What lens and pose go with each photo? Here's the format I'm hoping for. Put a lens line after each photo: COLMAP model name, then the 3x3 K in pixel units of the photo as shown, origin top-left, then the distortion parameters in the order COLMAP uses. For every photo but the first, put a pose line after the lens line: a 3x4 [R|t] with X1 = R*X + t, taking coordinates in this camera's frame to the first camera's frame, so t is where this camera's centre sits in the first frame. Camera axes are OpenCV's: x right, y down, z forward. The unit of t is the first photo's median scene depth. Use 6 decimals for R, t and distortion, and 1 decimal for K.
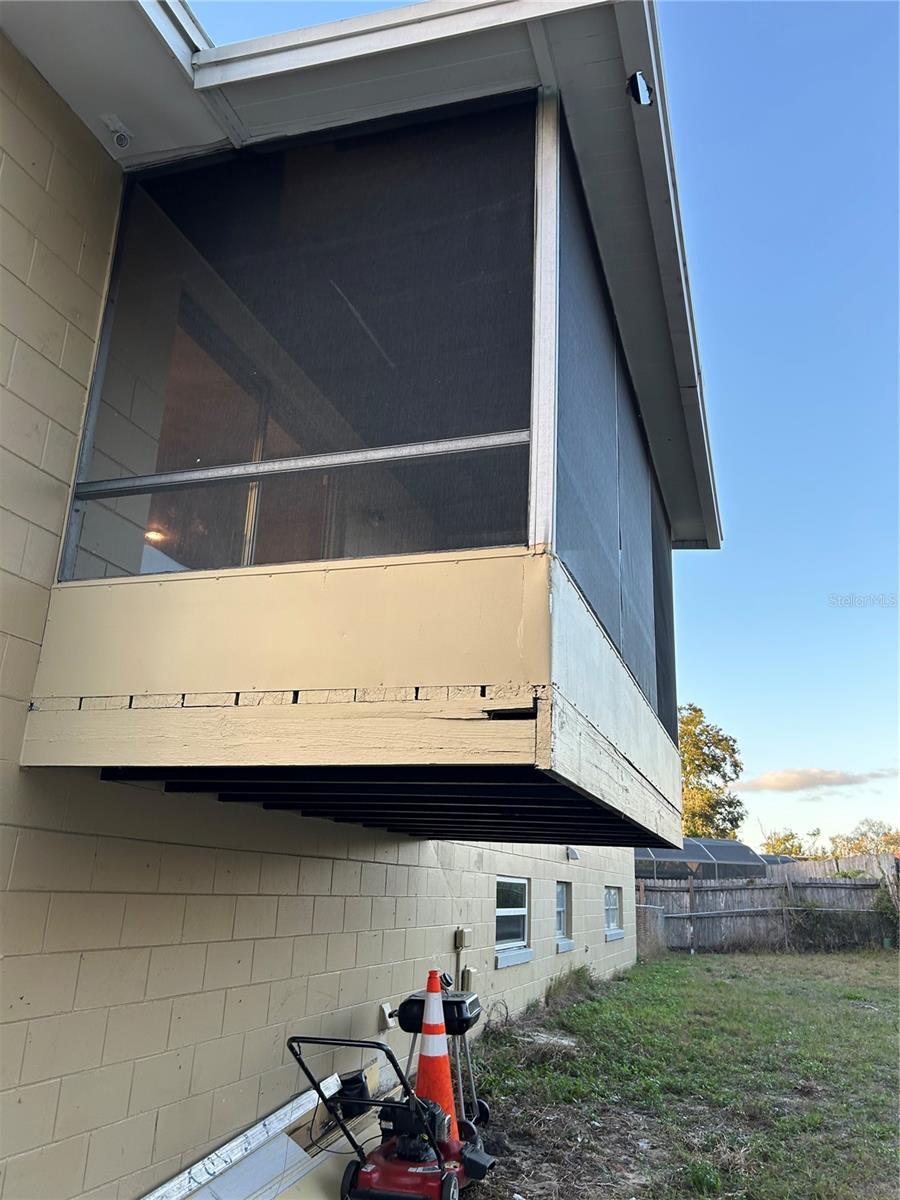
lens RADIAL K [[903.8, 0, 450.5], [0, 903.8, 602.5], [0, 0, 1]] dist [0.060670, -0.066984]
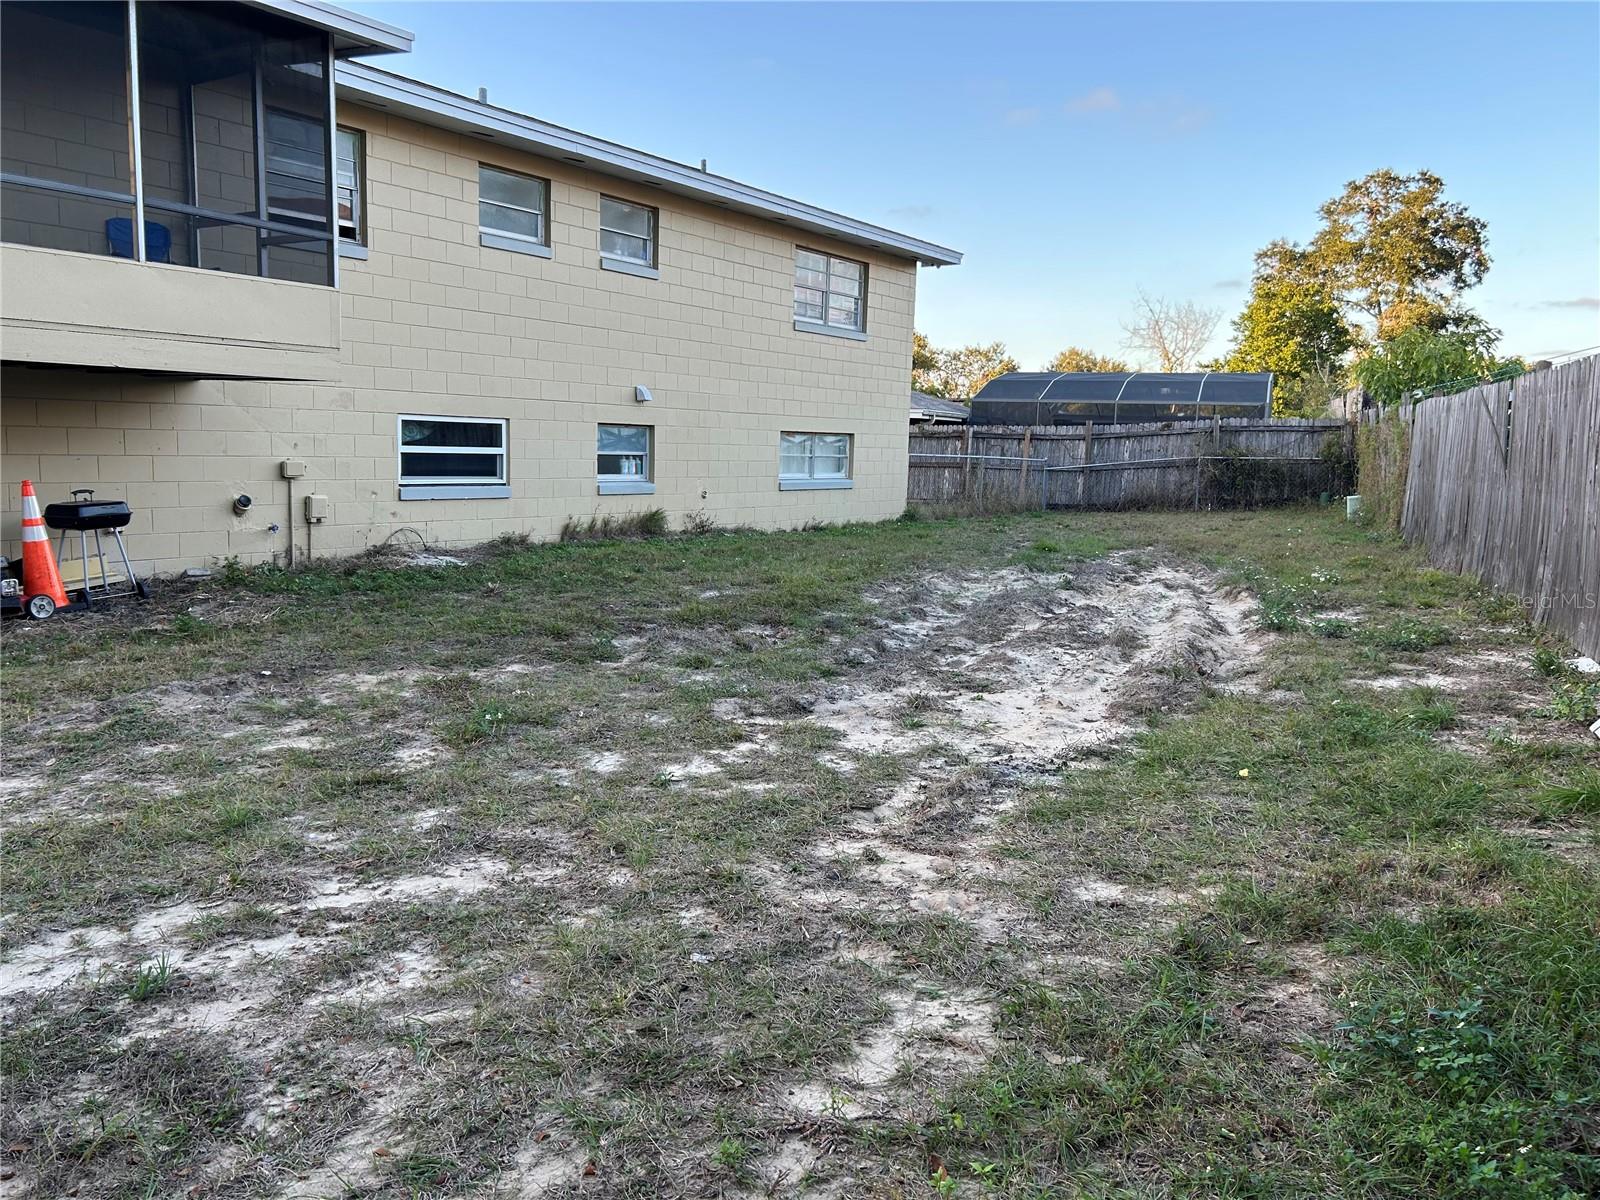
lens RADIAL K [[1205.1, 0, 797.3], [0, 1205.1, 600.0], [0, 0, 1]] dist [0.060670, -0.066984]
pose [[0.959816, 0.027717, -0.279259, 0.319291], [0.090608, 0.911208, 0.401858, -0.004635], [0.265601, -0.411013, 0.872081, -0.052320]]
